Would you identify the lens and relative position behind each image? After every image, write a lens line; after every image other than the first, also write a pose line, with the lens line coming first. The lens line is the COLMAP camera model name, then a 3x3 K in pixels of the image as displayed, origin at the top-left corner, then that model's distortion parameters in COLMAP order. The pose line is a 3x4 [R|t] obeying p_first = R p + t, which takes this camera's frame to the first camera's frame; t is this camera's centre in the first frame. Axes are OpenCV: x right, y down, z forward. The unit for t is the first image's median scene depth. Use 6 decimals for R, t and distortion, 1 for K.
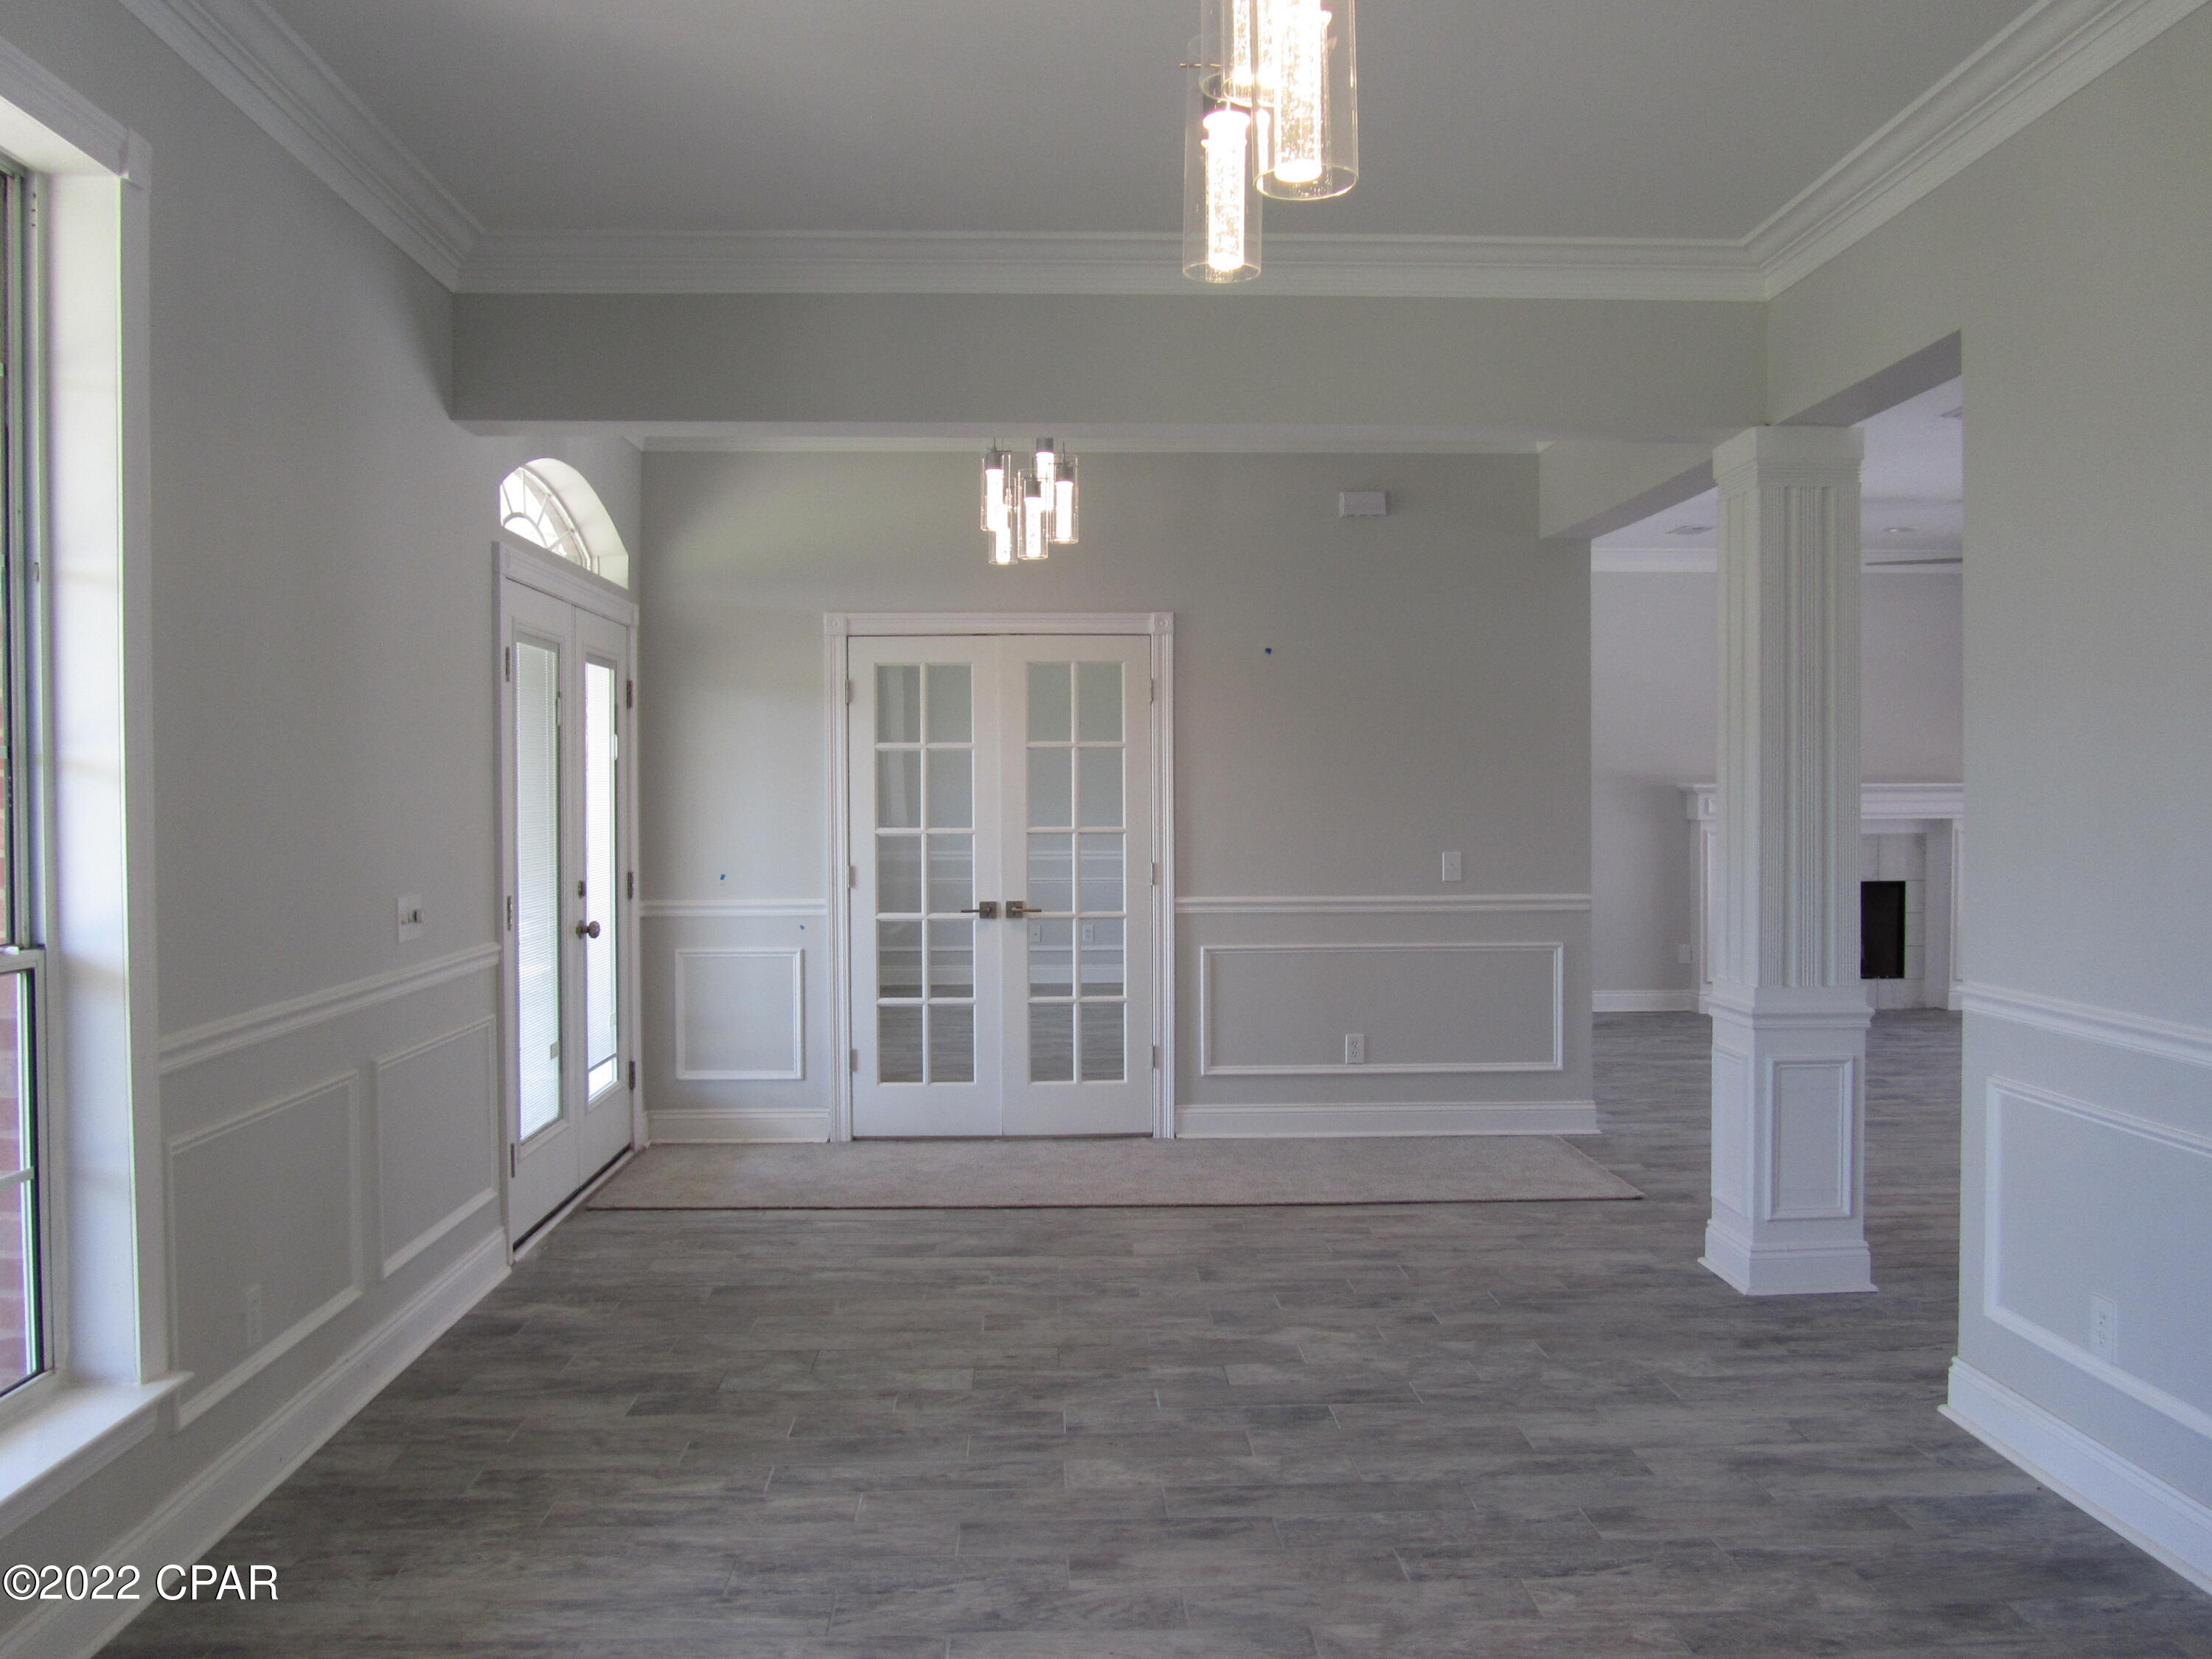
lens RADIAL K [[1795.5, 0, 1106.0], [0, 1795.5, 829.5], [0, 0, 1]] dist [-0.043206, 0.018230]
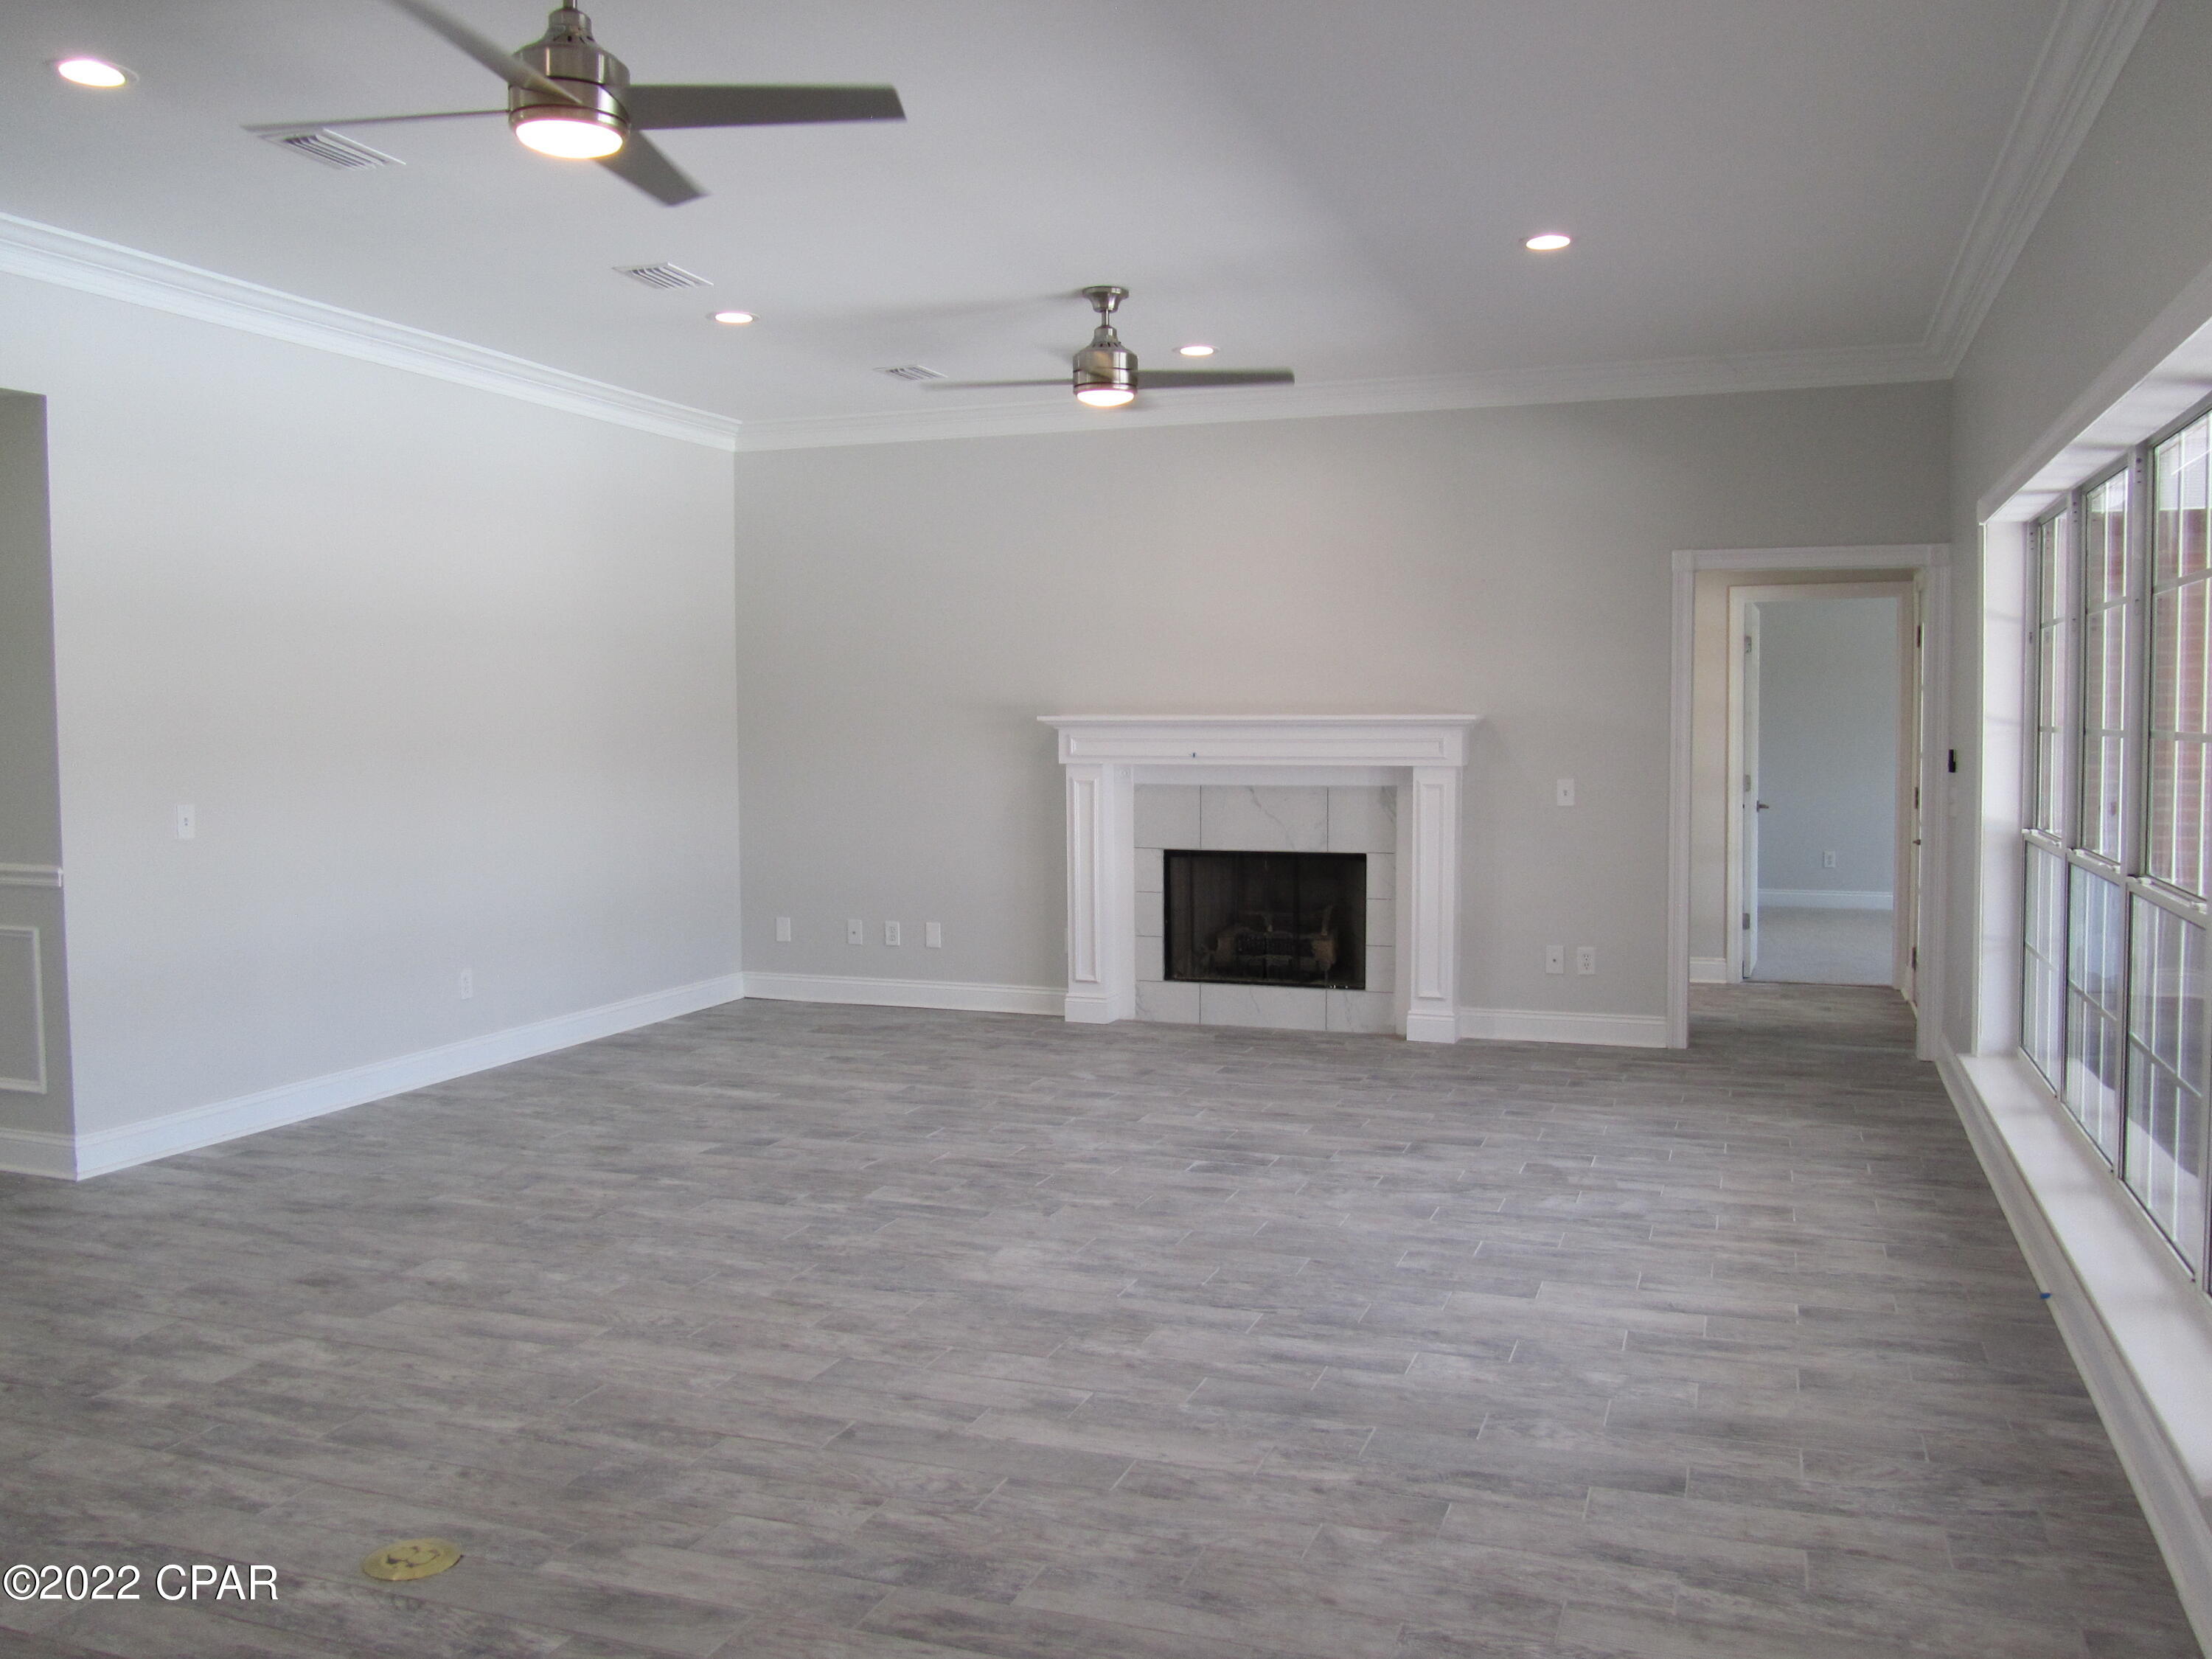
lens RADIAL K [[1795.5, 0, 1106.0], [0, 1795.5, 829.5], [0, 0, 1]] dist [-0.043206, 0.018230]
pose [[0.928223, 0.024898, -0.371189, 0.617016], [-0.009777, 0.999046, 0.042563, -0.009826], [0.371895, -0.035878, 0.927581, 0.303345]]
